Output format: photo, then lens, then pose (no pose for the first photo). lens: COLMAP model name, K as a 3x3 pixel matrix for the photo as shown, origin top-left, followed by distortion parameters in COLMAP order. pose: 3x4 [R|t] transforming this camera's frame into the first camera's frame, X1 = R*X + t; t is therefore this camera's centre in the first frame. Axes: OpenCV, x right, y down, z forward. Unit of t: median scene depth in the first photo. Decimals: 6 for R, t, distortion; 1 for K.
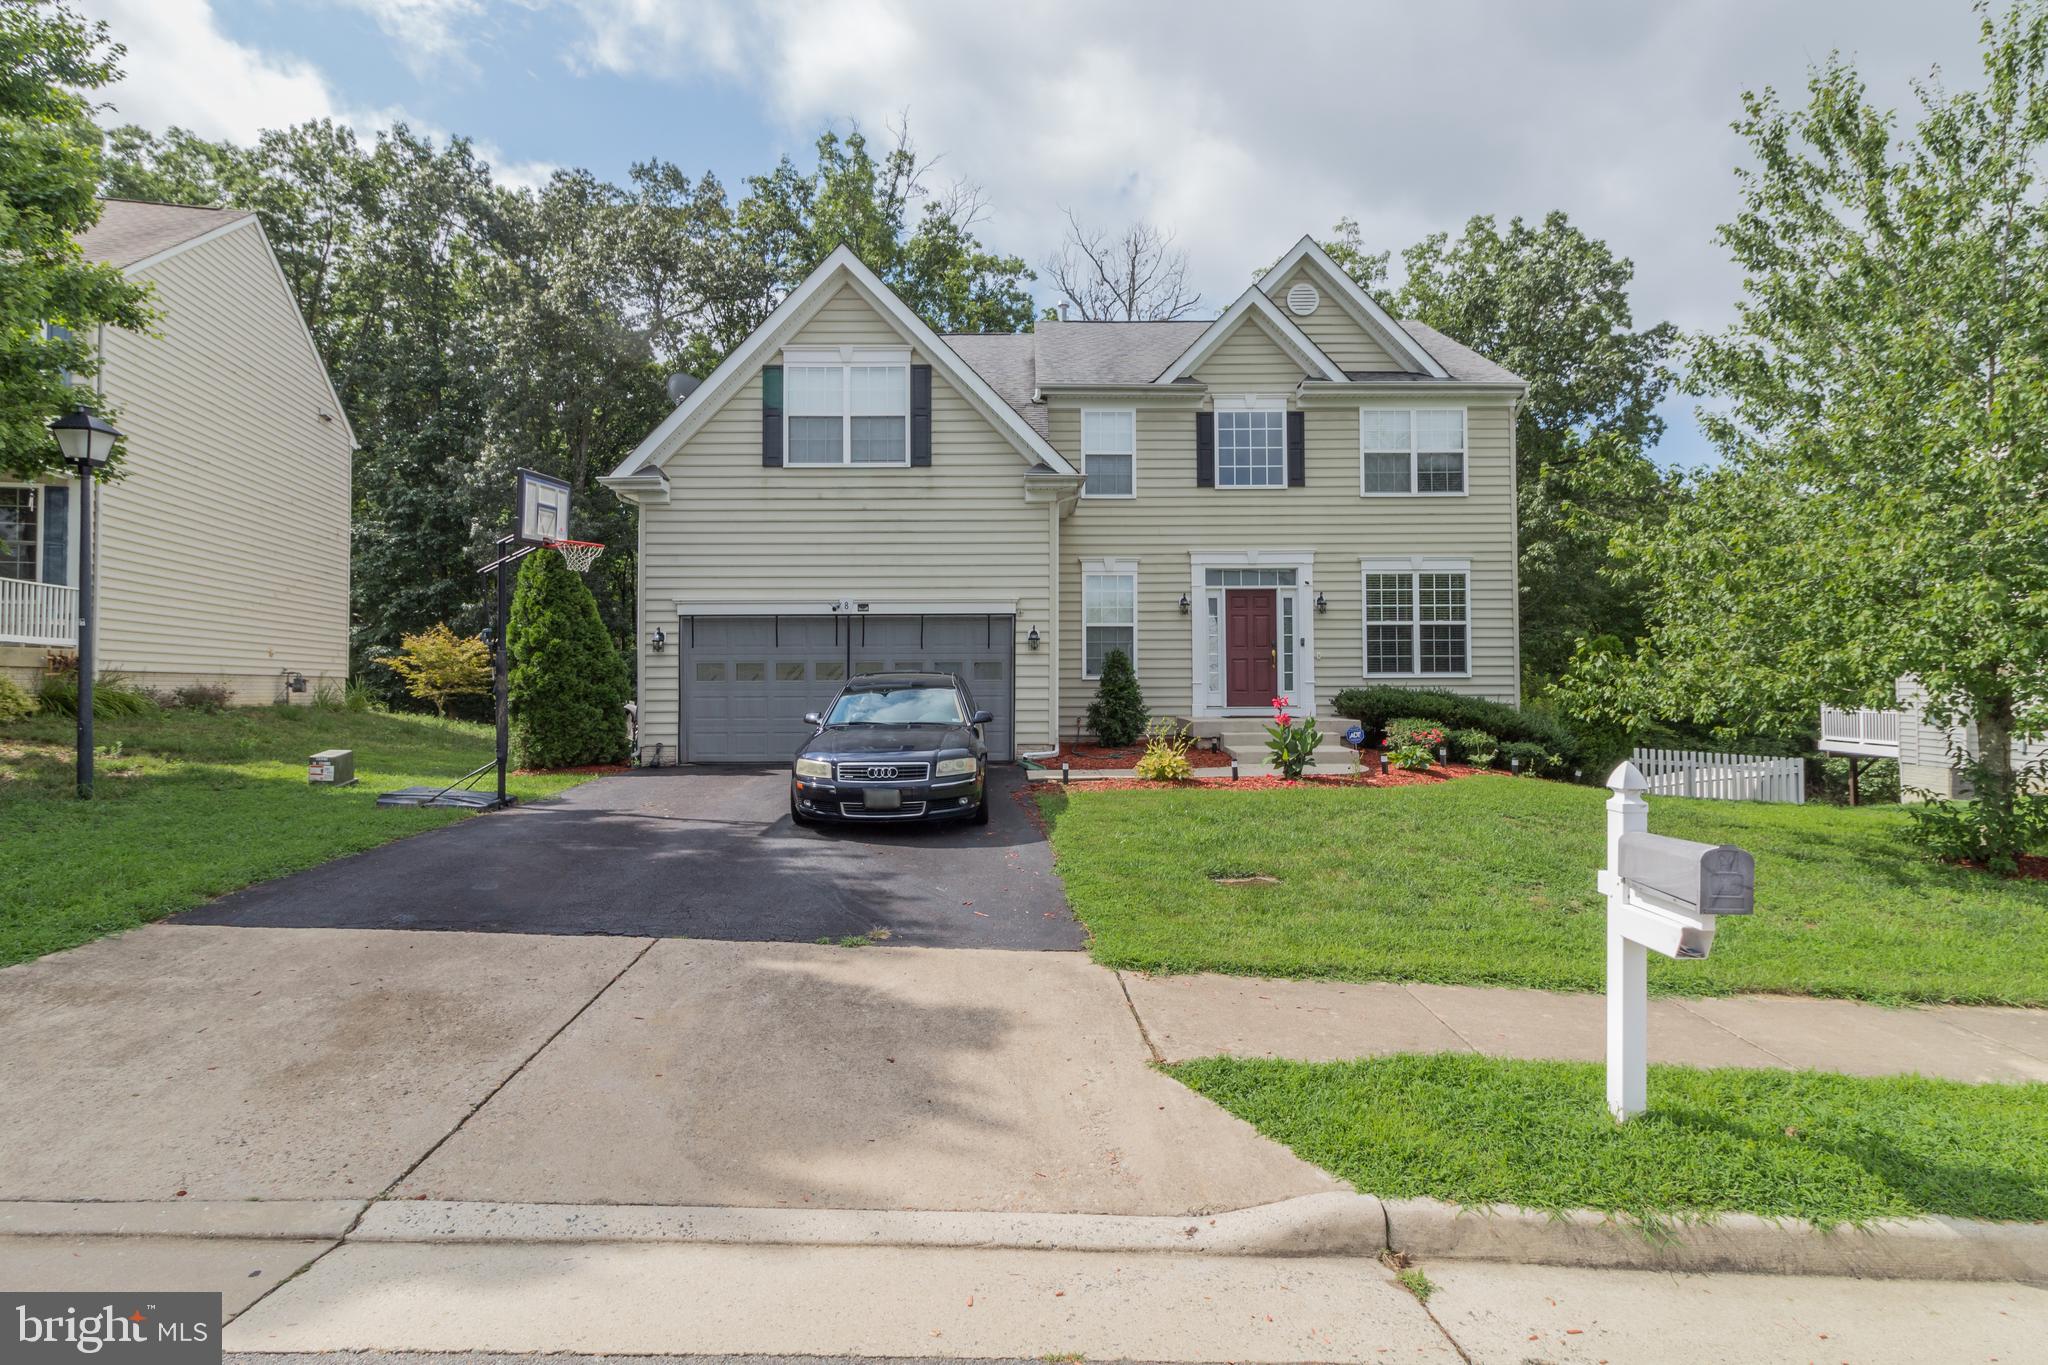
lens RADIAL K [[1053.5, 0, 1030.5], [0, 1053.5, 671.0], [0, 0, 1]] dist [-0.000247, -0.000242]
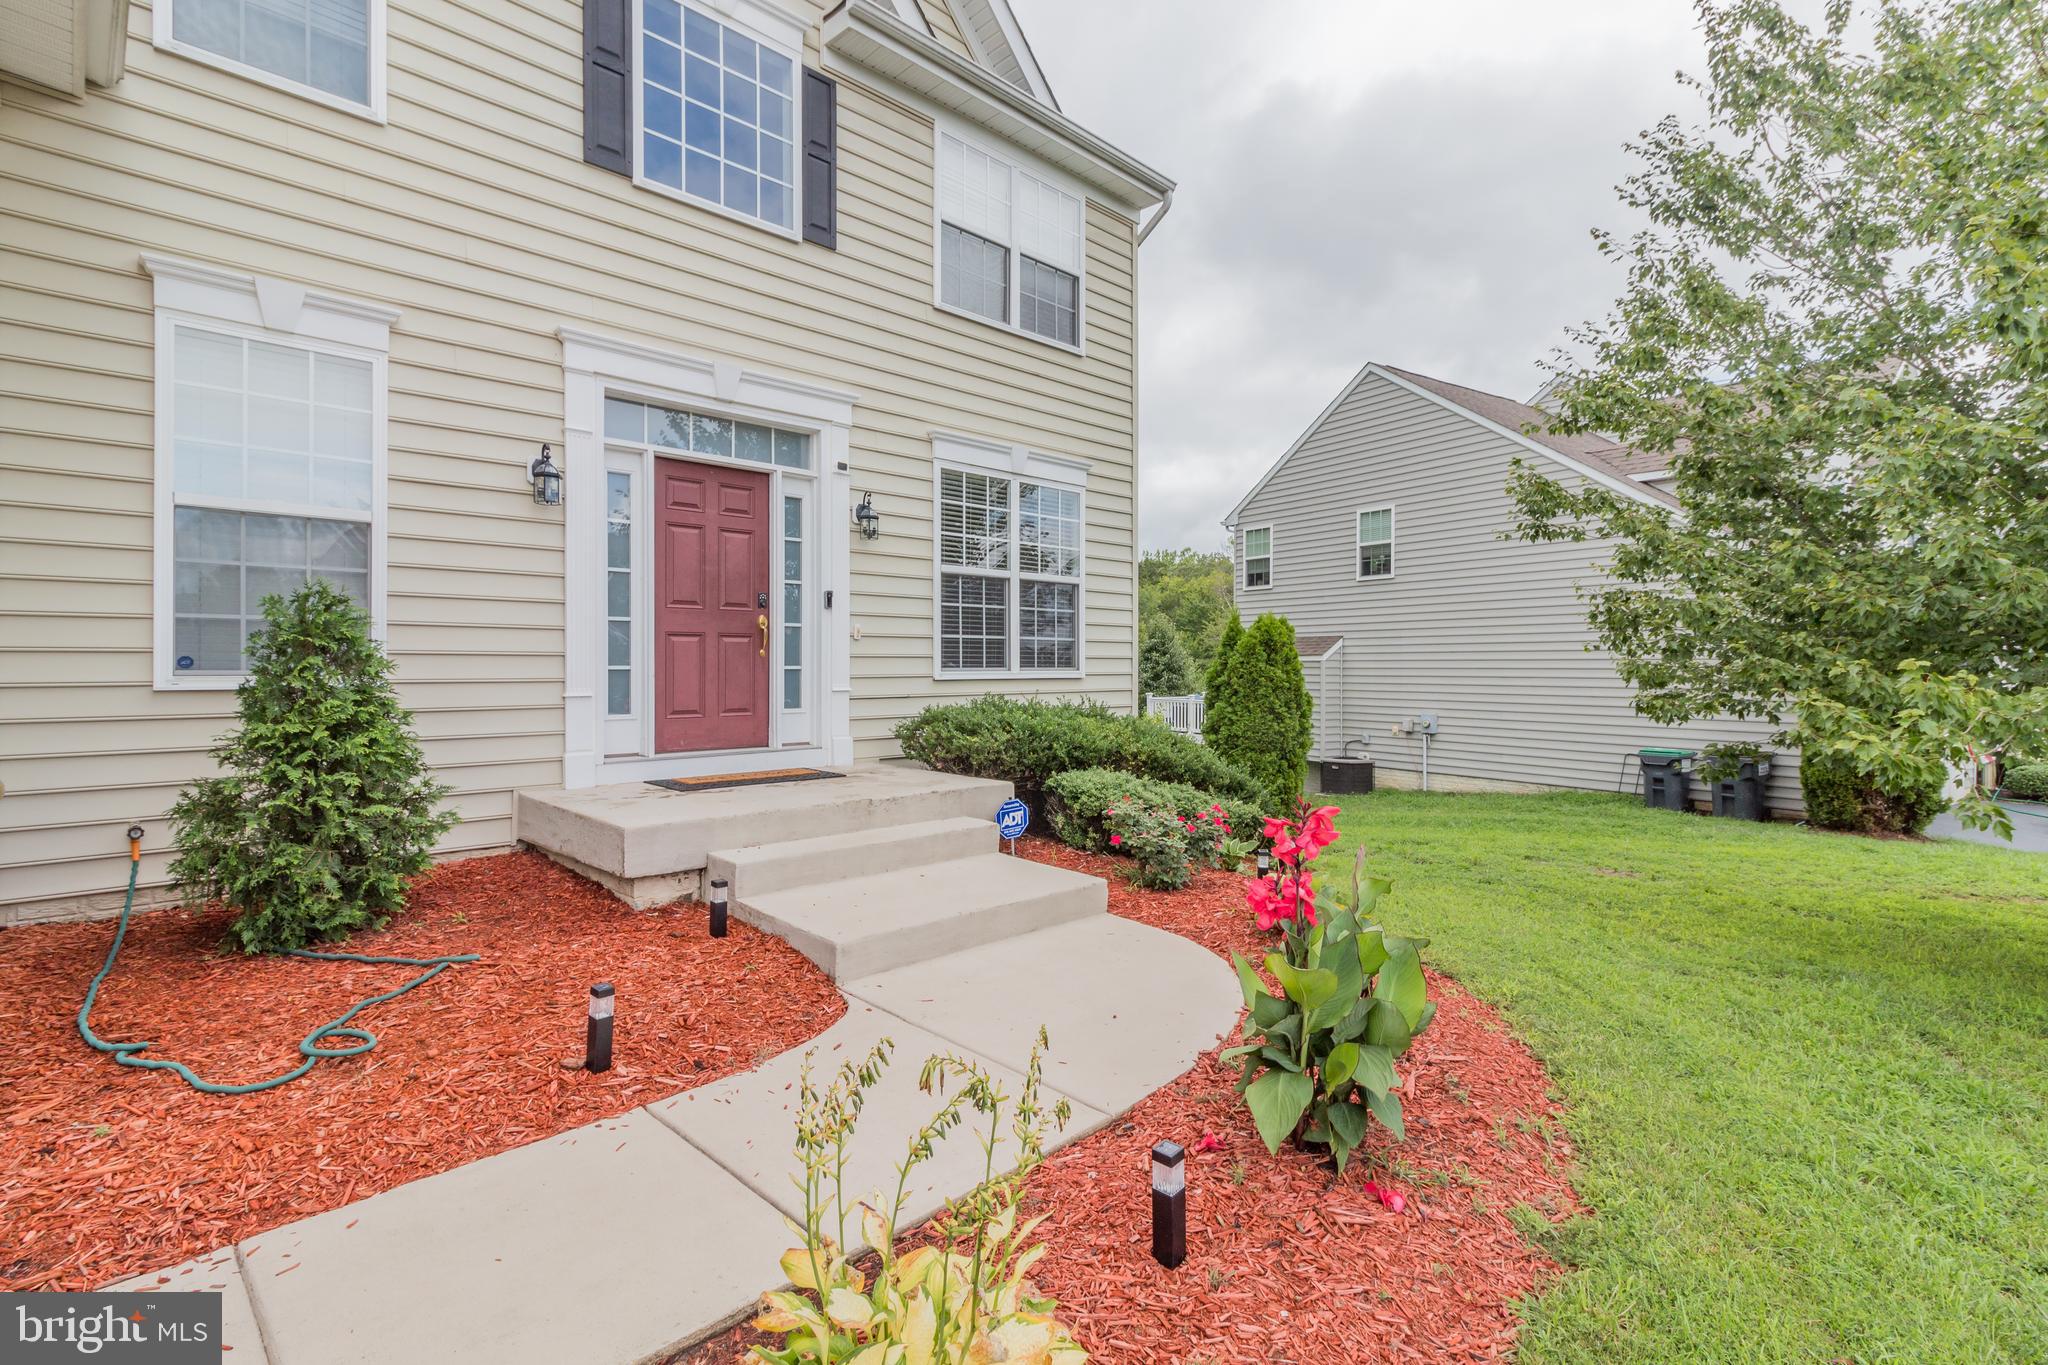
lens RADIAL K [[952.5, 0, 1026.0], [0, 952.5, 666.5], [0, 0, 1]] dist [0.001452, 0.001155]
pose [[0.720341, 0.005028, 0.693602, 0.039857], [-0.016526, 0.999814, 0.009915, -0.004487], [-0.693423, -0.018605, 0.720290, 0.653319]]
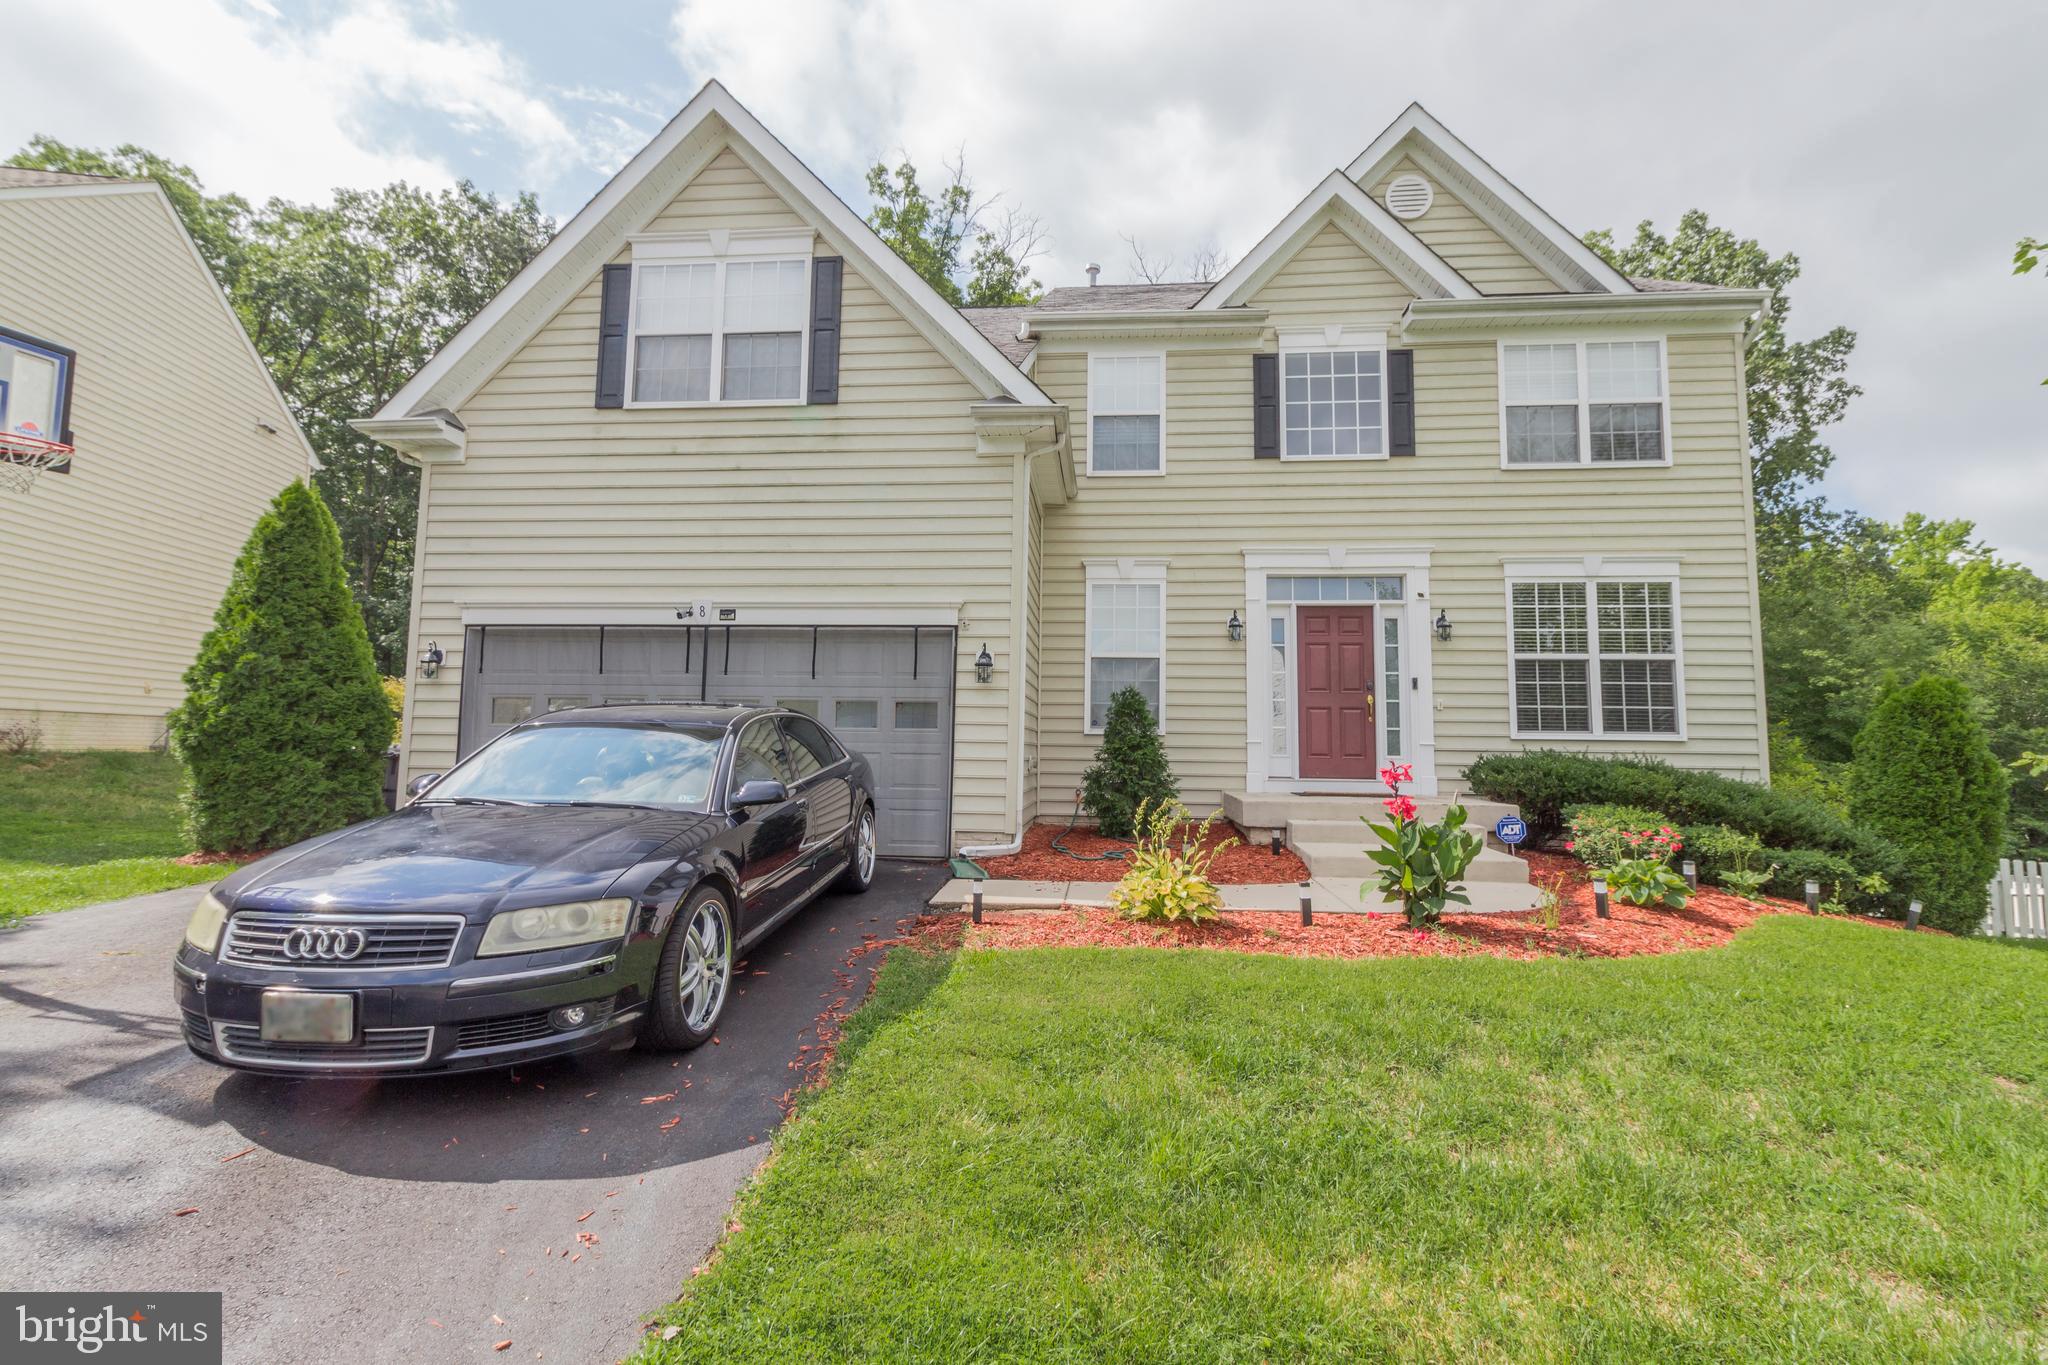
lens RADIAL K [[952.5, 0, 1026.0], [0, 952.5, 666.5], [0, 0, 1]] dist [0.001452, 0.001155]
pose [[0.994240, 0.009732, -0.106735, 0.077282], [-0.017621, 0.997160, -0.073223, 0.010457], [0.105719, 0.074682, 0.991588, 0.373603]]
